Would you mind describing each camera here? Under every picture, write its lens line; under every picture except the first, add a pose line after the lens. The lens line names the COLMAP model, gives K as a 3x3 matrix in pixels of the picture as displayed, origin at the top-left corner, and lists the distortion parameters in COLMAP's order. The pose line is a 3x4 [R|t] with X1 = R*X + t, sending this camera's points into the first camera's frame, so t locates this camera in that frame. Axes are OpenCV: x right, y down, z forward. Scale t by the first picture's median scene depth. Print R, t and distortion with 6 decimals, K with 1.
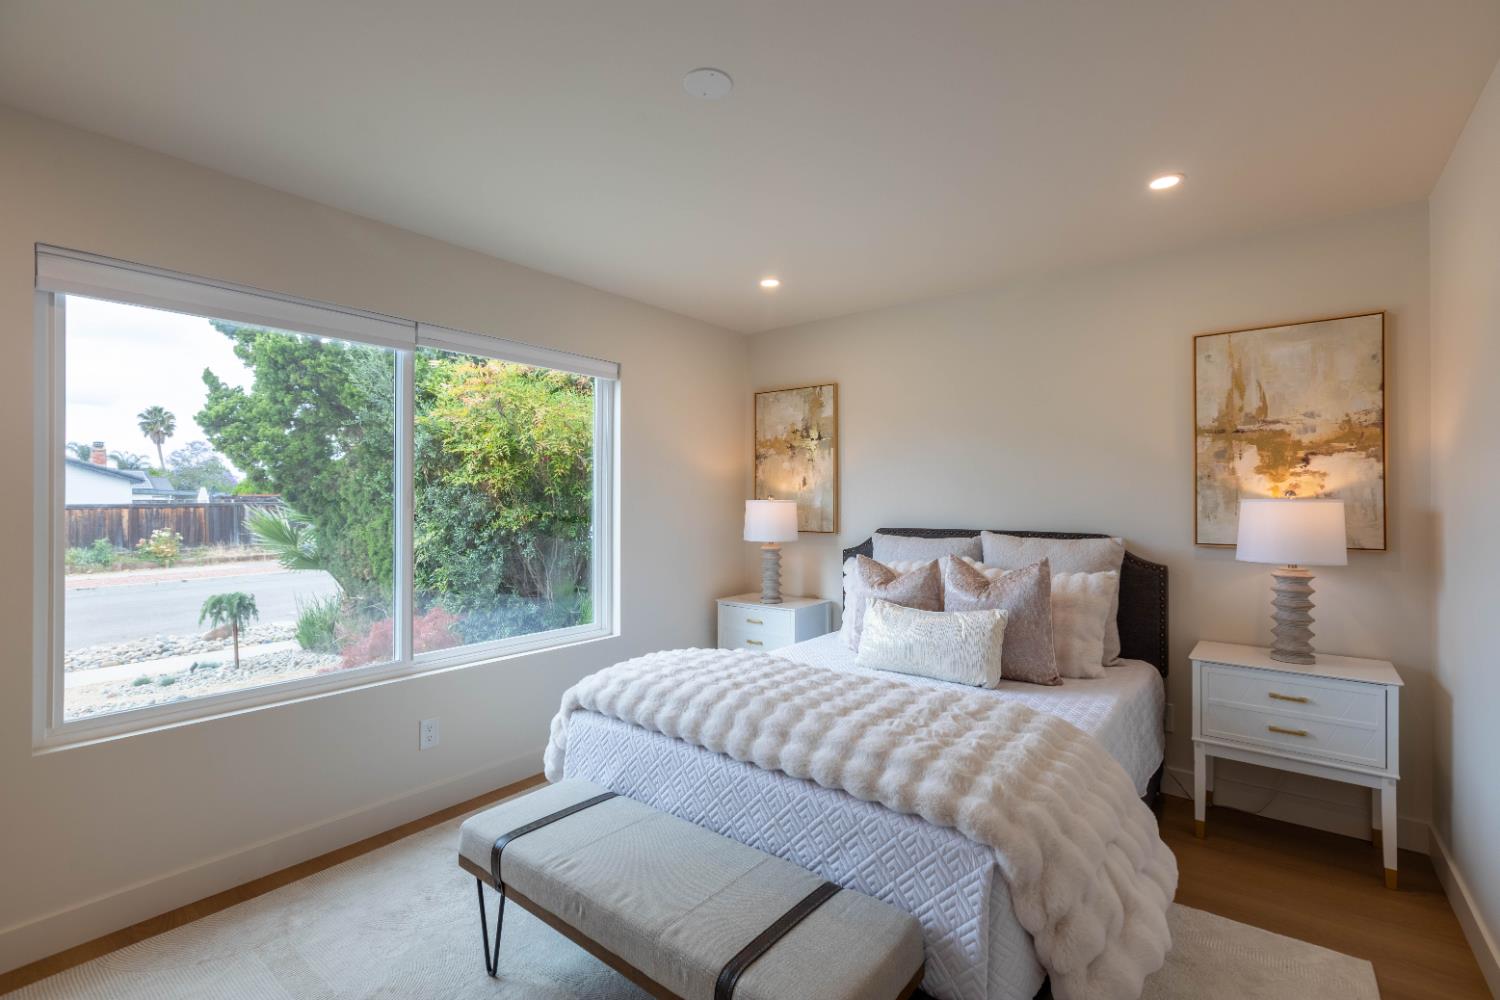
lens RADIAL K [[667.2, 0, 744.3], [0, 667.2, 498.9], [0, 0, 1]] dist [0.001737, -0.001190]
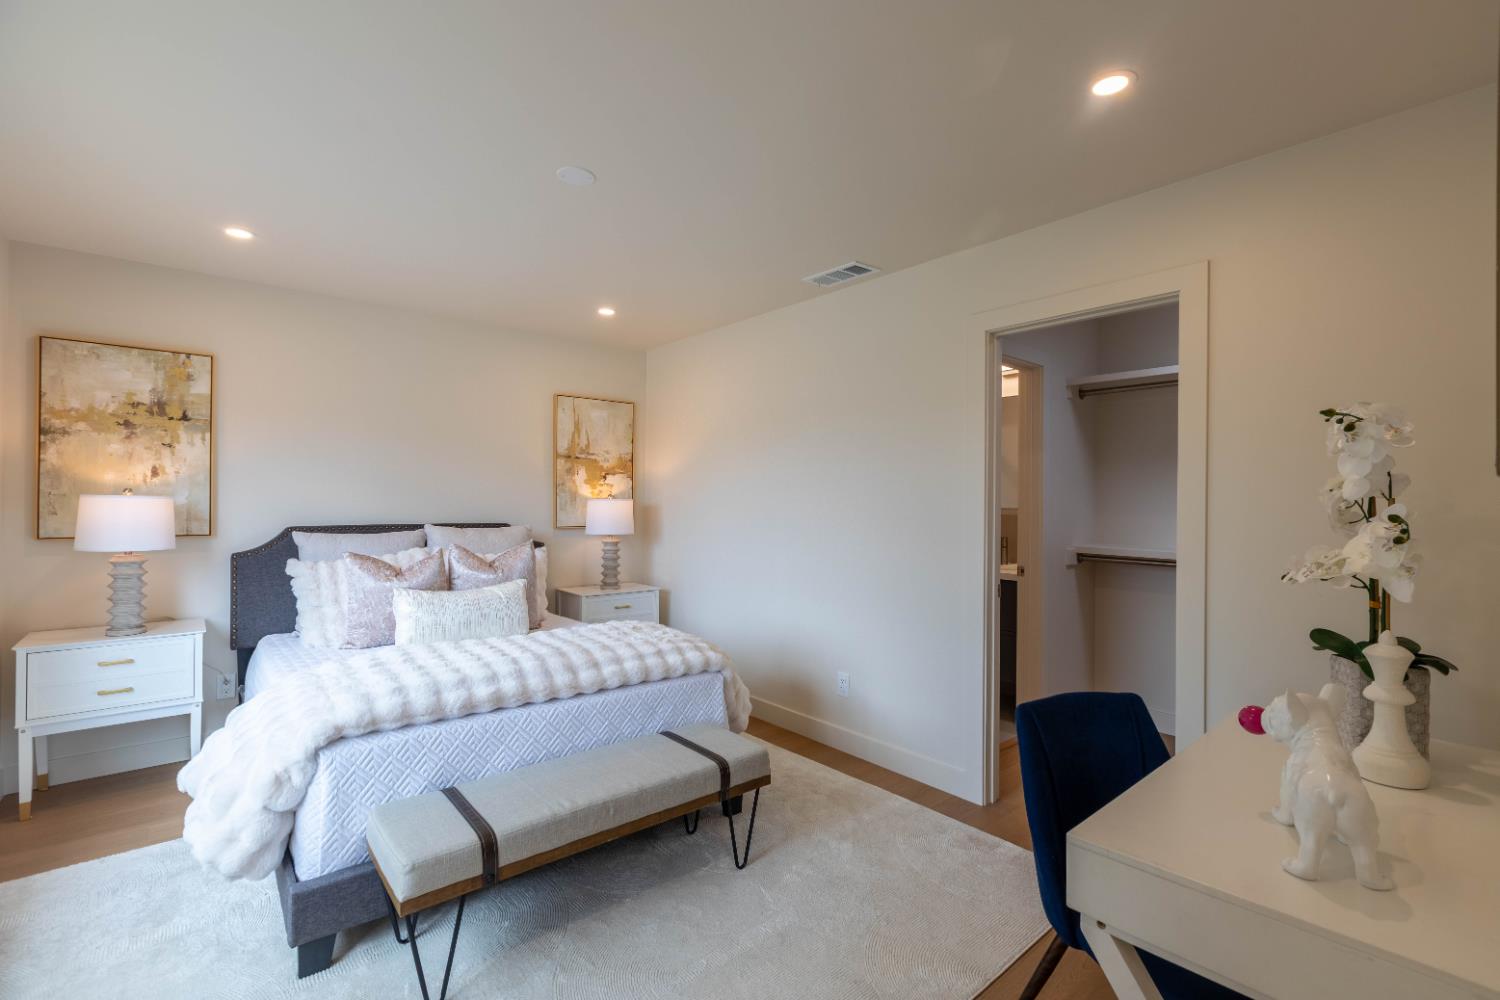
lens RADIAL K [[667.2, 0, 743.1], [0, 667.2, 501.9], [0, 0, 1]] dist [0.001737, -0.001190]
pose [[0.197518, 0.001607, 0.980298, -0.777206], [-0.009377, 0.999956, 0.000250, 0.003988], [-0.980254, -0.009242, 0.197525, 0.262449]]
